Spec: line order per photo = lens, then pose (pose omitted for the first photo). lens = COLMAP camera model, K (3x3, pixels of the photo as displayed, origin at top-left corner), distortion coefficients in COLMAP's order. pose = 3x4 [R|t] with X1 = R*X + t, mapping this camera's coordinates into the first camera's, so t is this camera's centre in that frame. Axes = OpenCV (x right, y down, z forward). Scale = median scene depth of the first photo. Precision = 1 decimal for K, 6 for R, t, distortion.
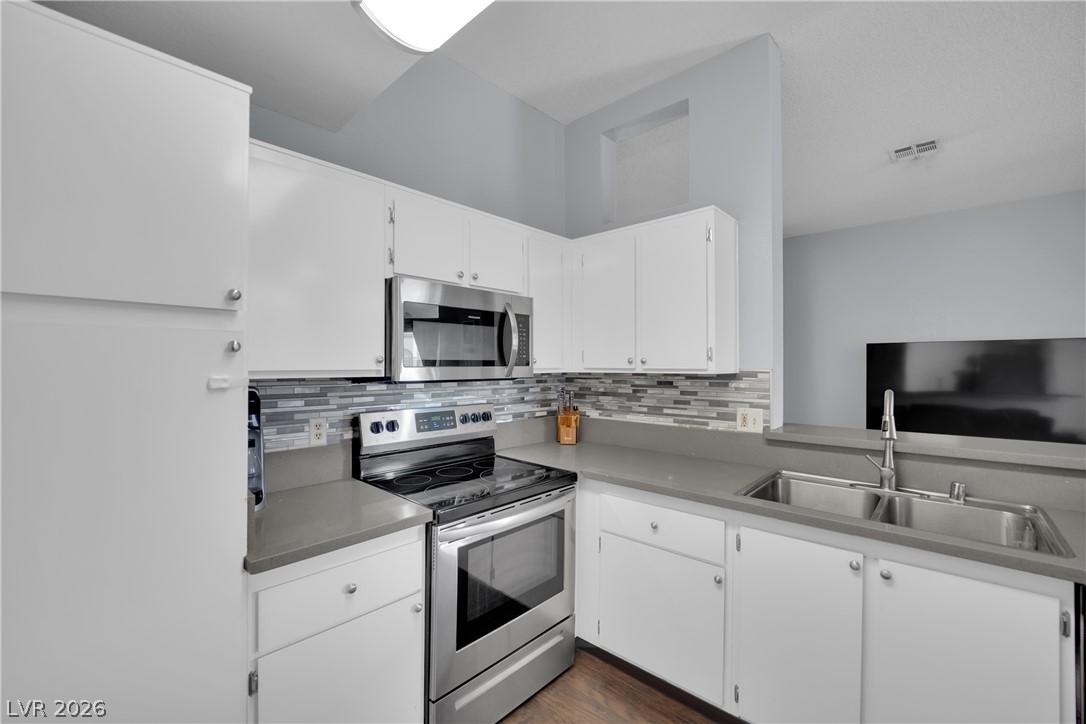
lens RADIAL K [[444.0, 0, 533.7], [0, 444.0, 375.3], [0, 0, 1]] dist [0.002564, -0.000483]
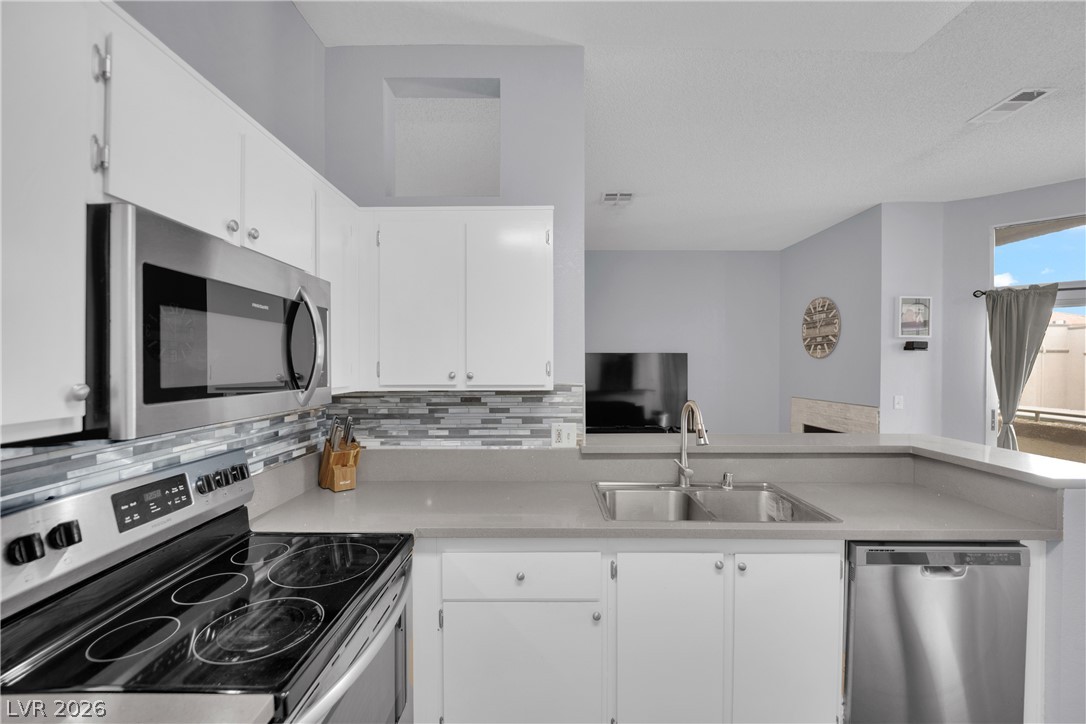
lens RADIAL K [[461.8, 0, 518.8], [0, 461.8, 374.9], [0, 0, 1]] dist [0.005845, -0.002937]
pose [[0.731354, -0.015525, 0.681822, -0.281640], [0.015634, 0.999860, 0.005997, -0.040248], [-0.681819, 0.006274, 0.731494, 0.324982]]
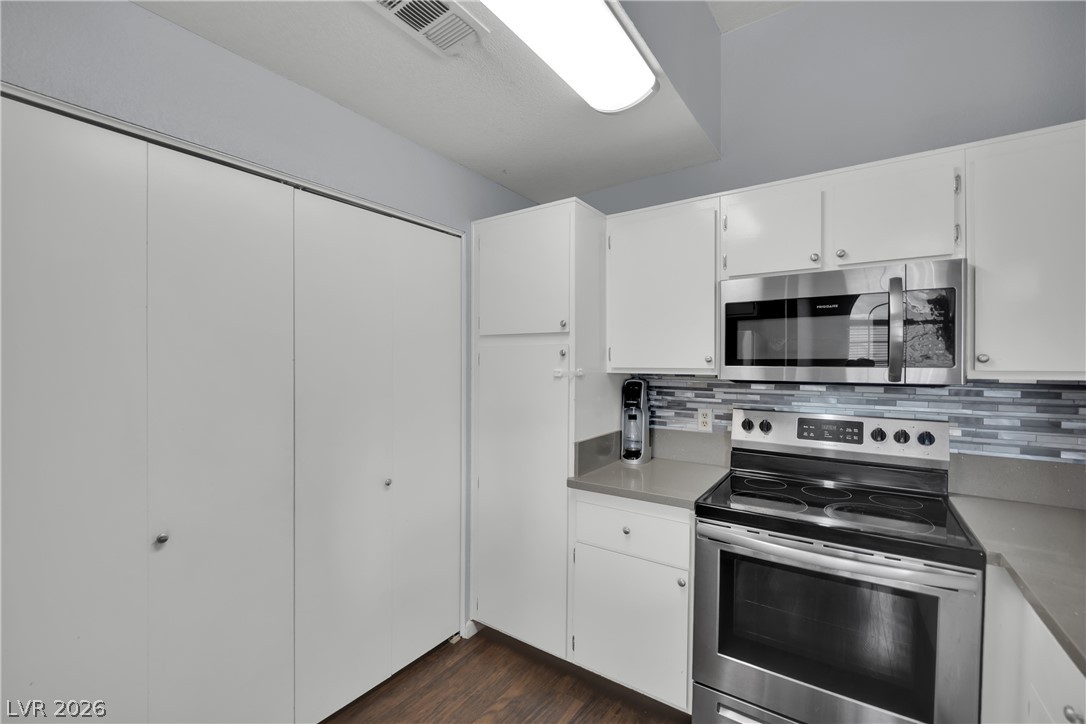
lens RADIAL K [[461.8, 0, 529.6], [0, 461.8, 373.2], [0, 0, 1]] dist [0.005845, -0.002937]
pose [[0.145722, 0.024960, -0.989011, 0.582824], [-0.025352, 0.999448, 0.021489, -0.011042], [0.989001, 0.021942, 0.146275, 0.310773]]
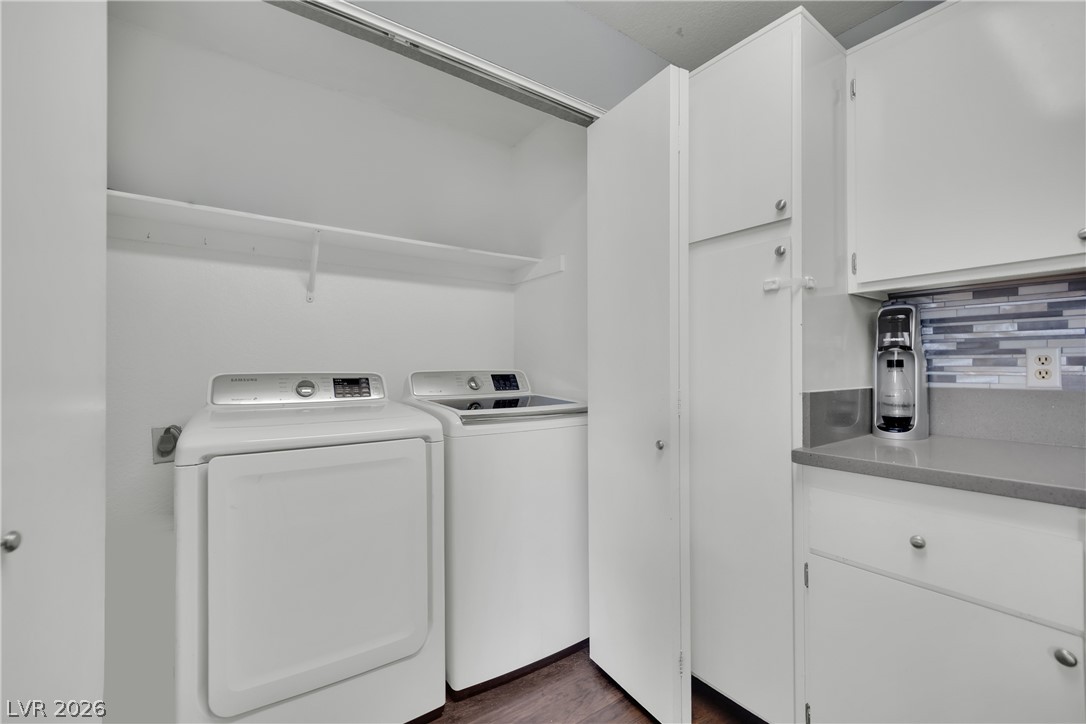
lens RADIAL K [[461.8, 0, 551.7], [0, 461.8, 365.7], [0, 0, 1]] dist [0.005845, -0.002937]
pose [[-0.152461, -0.000776, -0.988309, 0.294268], [-0.021713, 0.999761, 0.002565, 0.121249], [0.988071, 0.021850, -0.152442, 0.316468]]
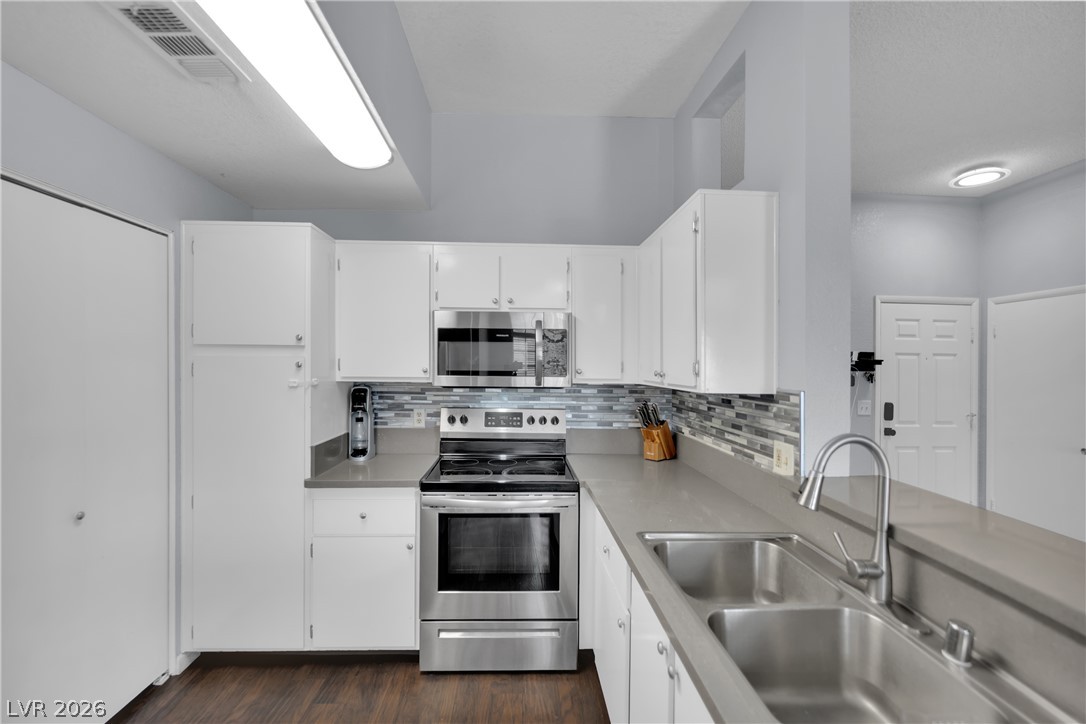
lens RADIAL K [[461.8, 0, 521.6], [0, 461.8, 366.4], [0, 0, 1]] dist [0.005845, -0.002937]
pose [[0.701408, 0.012582, -0.712649, 0.733738], [-0.026136, 0.999626, -0.008075, -0.035007], [0.712280, 0.024290, 0.701475, 0.147459]]
